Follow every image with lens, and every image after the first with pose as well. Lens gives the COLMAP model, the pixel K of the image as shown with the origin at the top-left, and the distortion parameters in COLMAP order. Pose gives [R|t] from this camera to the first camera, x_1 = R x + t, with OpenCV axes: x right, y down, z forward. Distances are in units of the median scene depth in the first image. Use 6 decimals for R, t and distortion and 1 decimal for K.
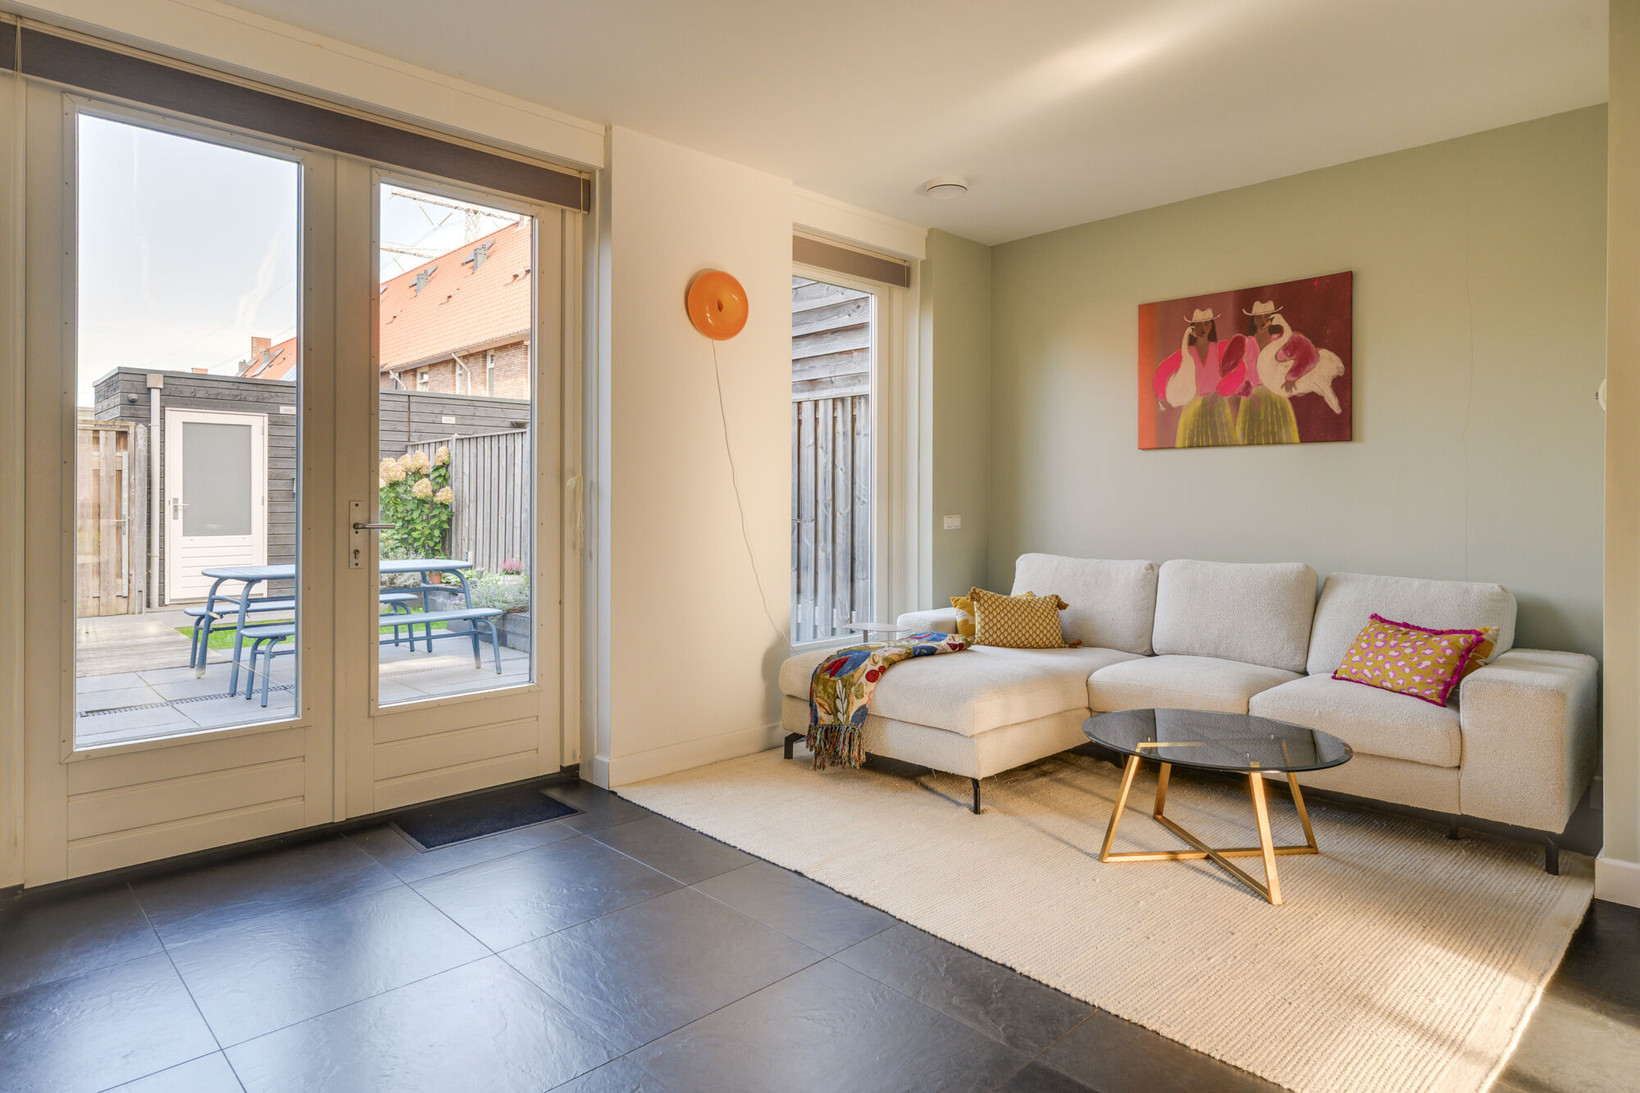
lens RADIAL K [[926.7, 0, 816.9], [0, 926.7, 502.7], [0, 0, 1]] dist [-0.001614, -0.000408]
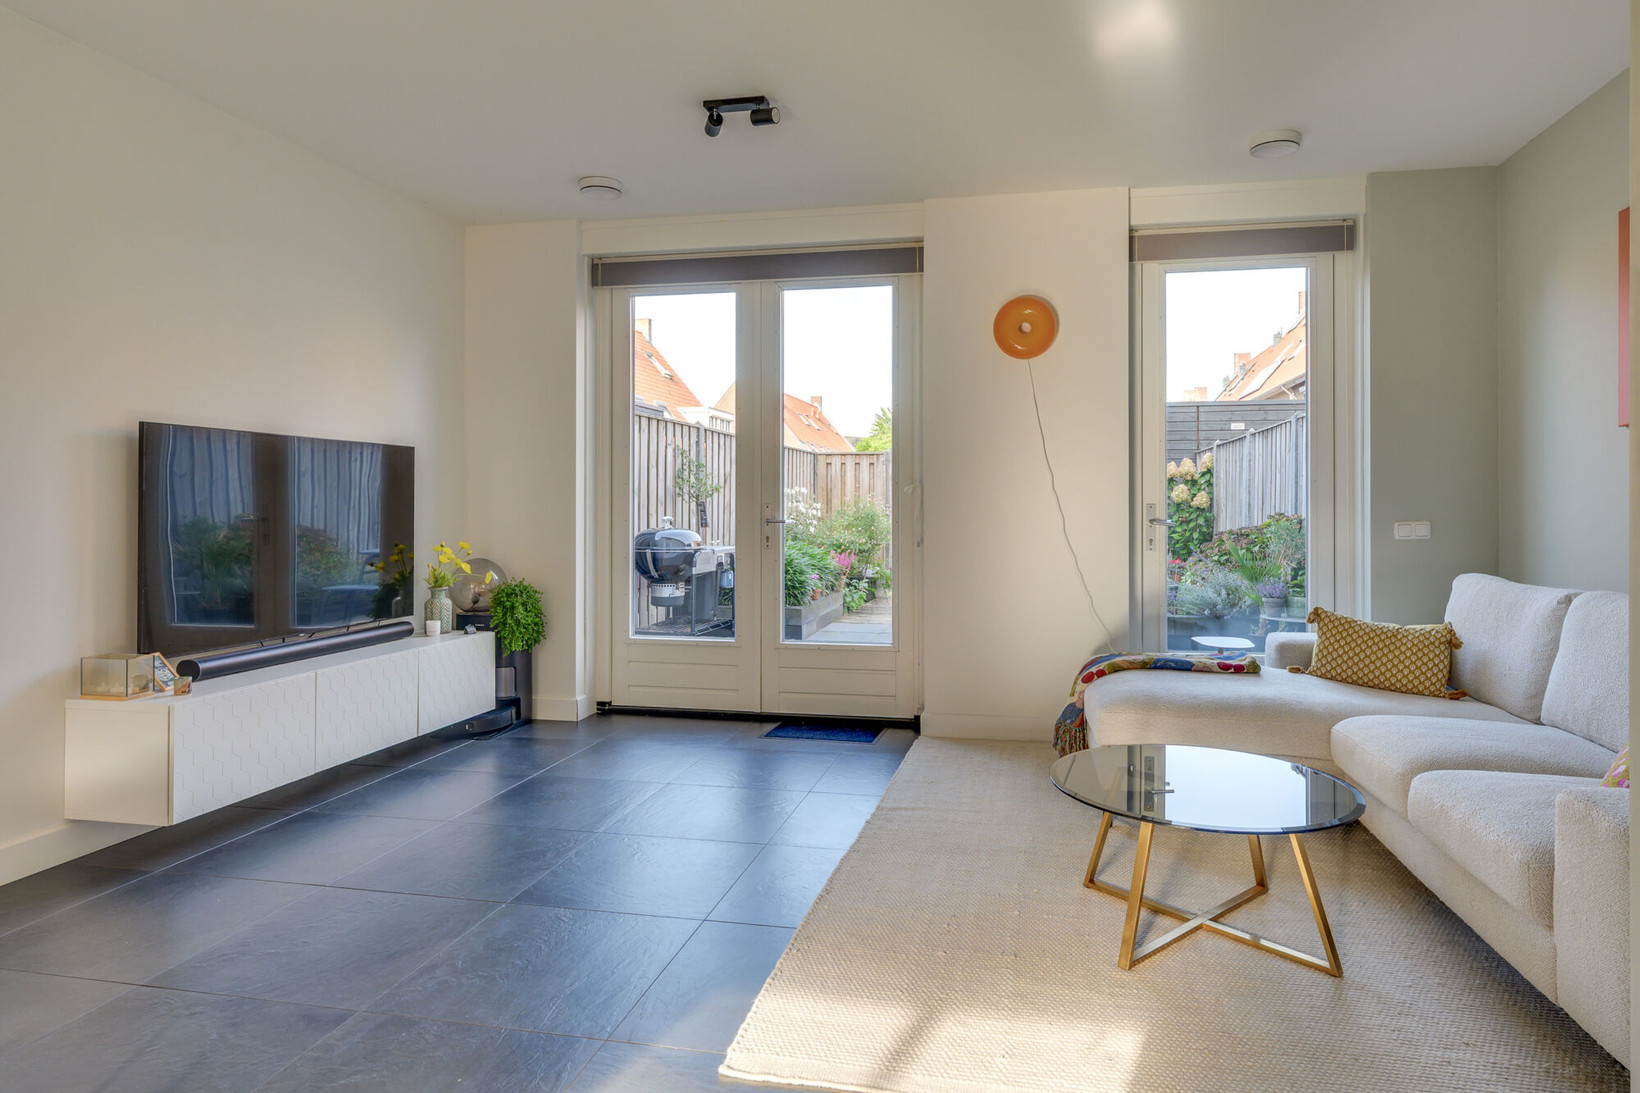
lens RADIAL K [[954.2, 0, 869.1], [0, 954.2, 498.4], [0, 0, 1]] dist [0.001061, 0.000009]
pose [[0.578267, -0.006705, -0.815820, 0.667971], [-0.001358, 0.999957, -0.009181, 0.001740], [0.815846, 0.006417, 0.578233, 0.175692]]
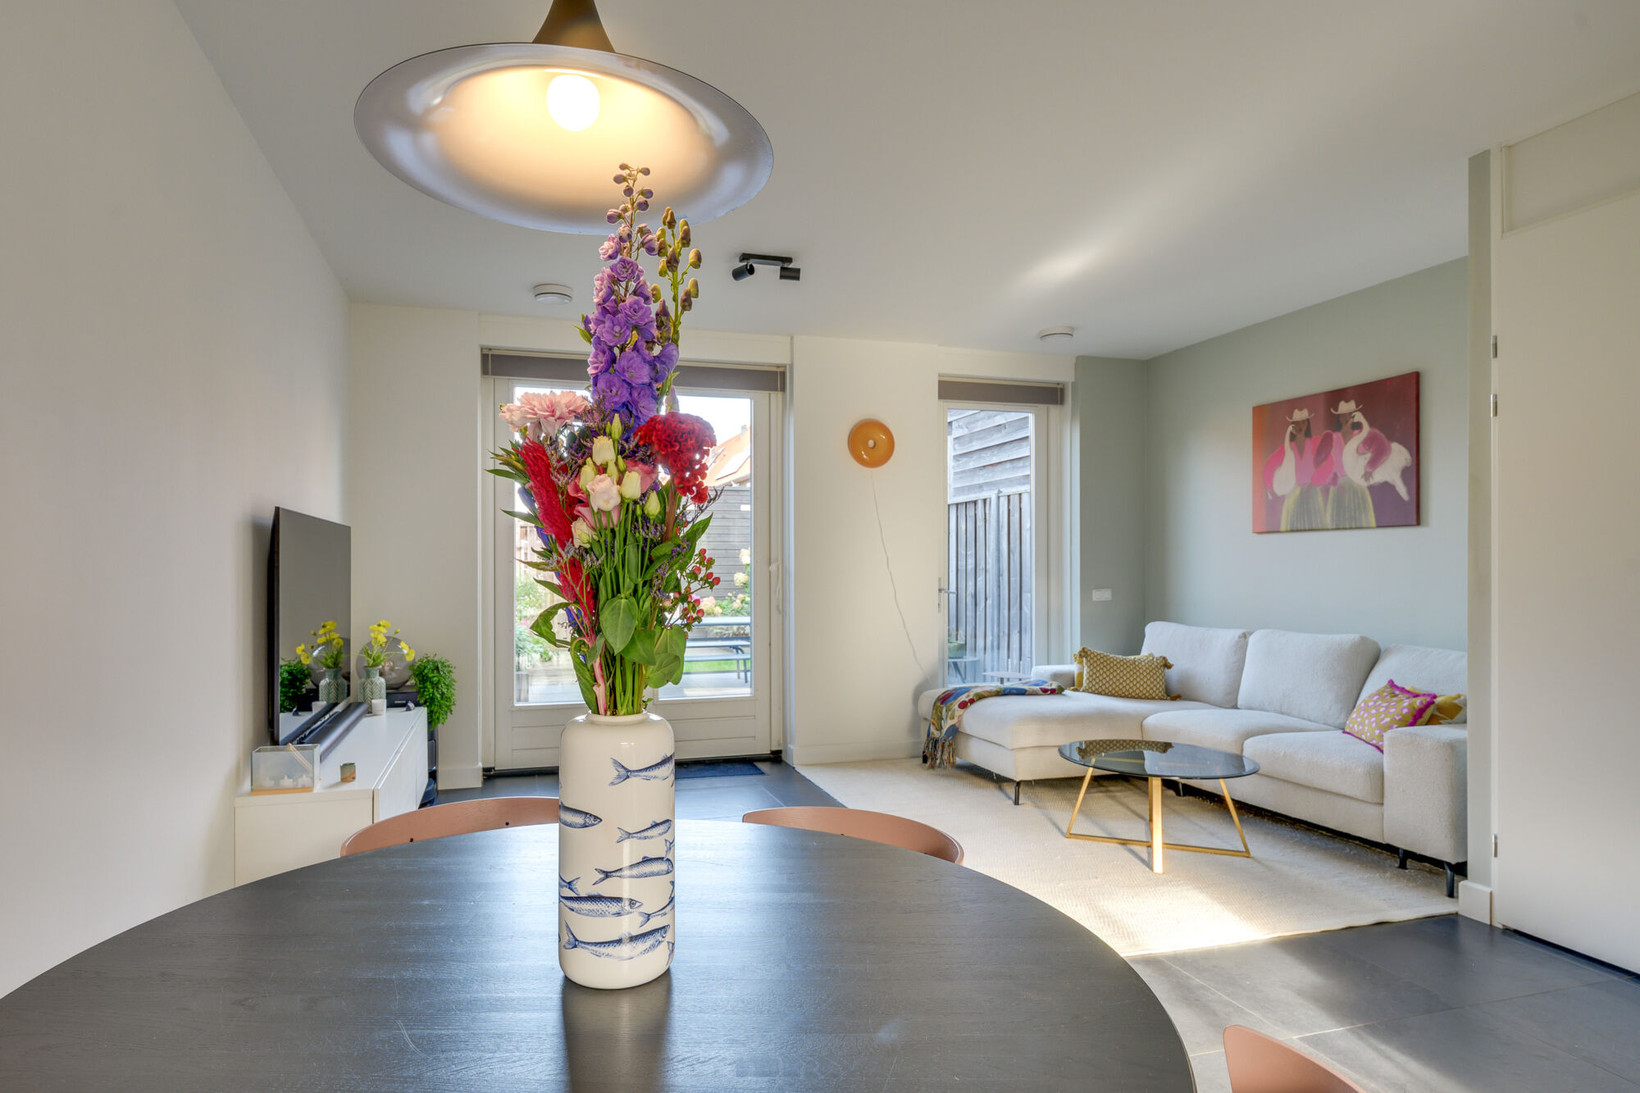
lens RADIAL K [[887.8, 0, 763.4], [0, 887.8, 568.7], [0, 0, 1]] dist [-0.000555, 0.000314]
pose [[0.881742, -0.003763, -0.471716, 0.370824], [0.003144, 0.999993, -0.002100, -0.014767], [0.471721, 0.000369, 0.881748, -0.283299]]
